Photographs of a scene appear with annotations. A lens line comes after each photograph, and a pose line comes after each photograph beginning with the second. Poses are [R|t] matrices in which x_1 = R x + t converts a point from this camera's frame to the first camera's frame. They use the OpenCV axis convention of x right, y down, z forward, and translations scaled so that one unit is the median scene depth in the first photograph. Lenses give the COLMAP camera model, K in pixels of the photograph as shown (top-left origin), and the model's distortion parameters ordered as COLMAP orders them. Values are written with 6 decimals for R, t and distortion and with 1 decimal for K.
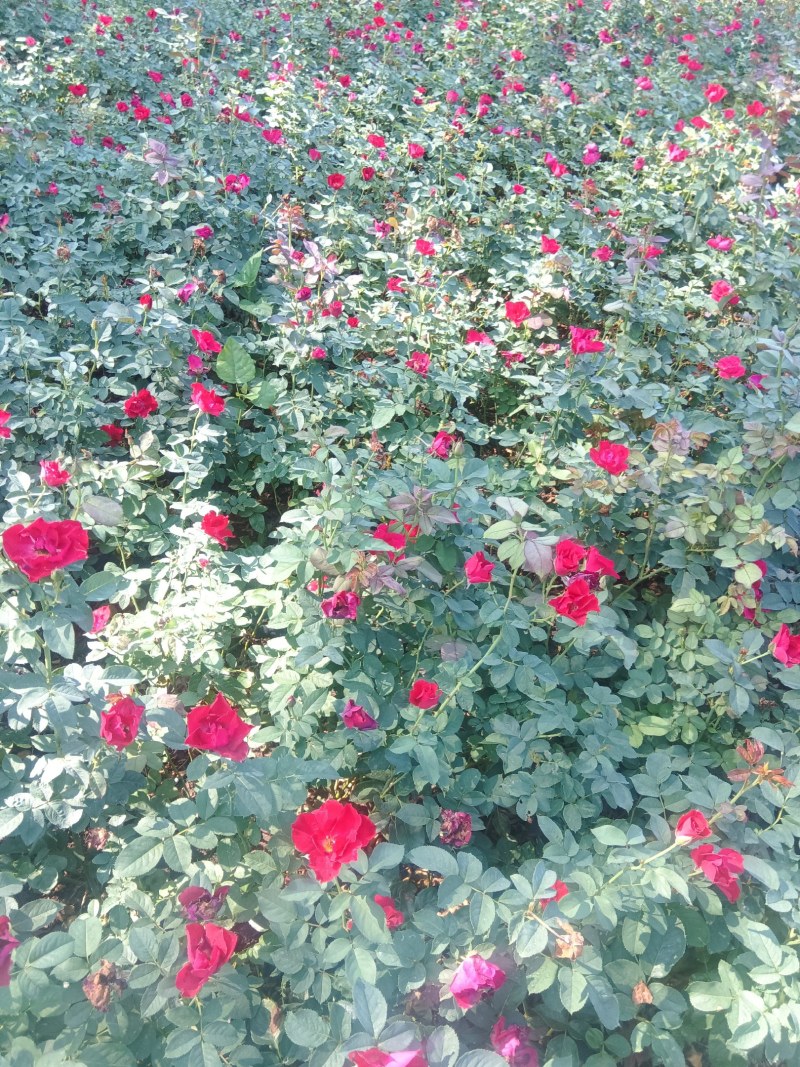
lens RADIAL K [[865.1, 0, 397.1], [0, 865.1, 531.6], [0, 0, 1]] dist [-0.000029, -0.003842]
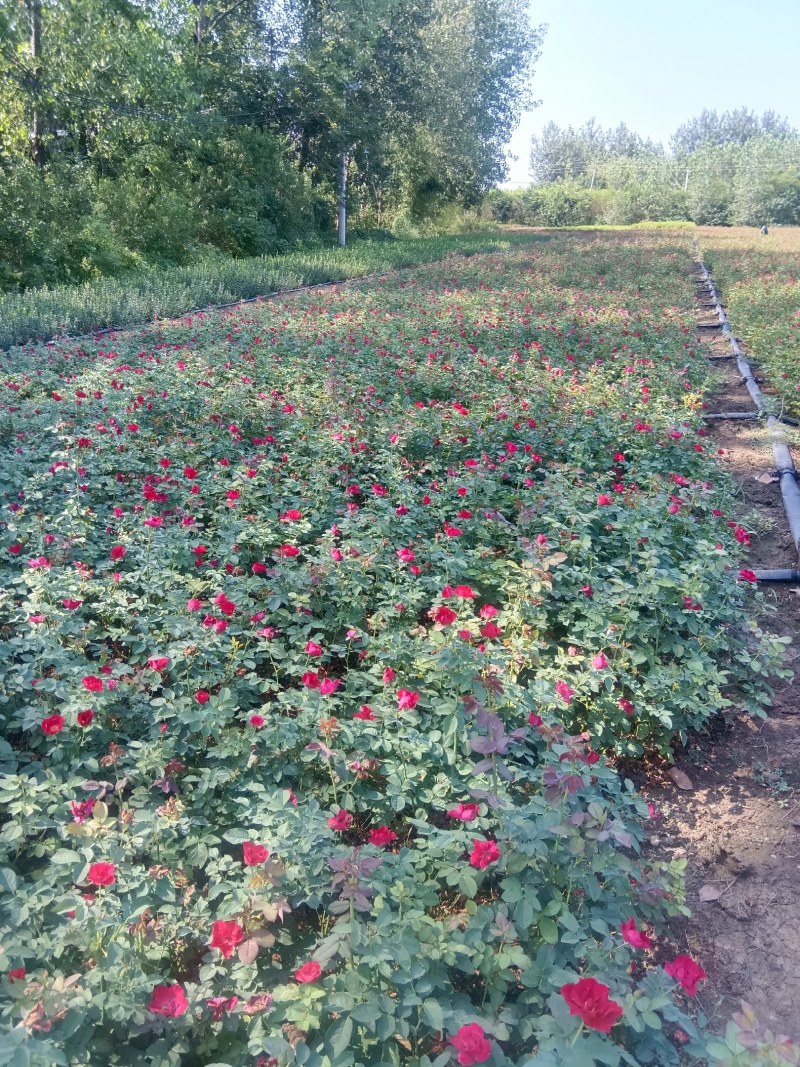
lens RADIAL K [[861.2, 0, 401.1], [0, 861.2, 533.6], [0, 0, 1]] dist [0.002440, -0.002309]
pose [[0.987239, -0.088688, 0.132263, 0.338354], [0.128813, 0.933077, -0.335818, -0.470338], [-0.093629, 0.348570, 0.932595, 0.170239]]
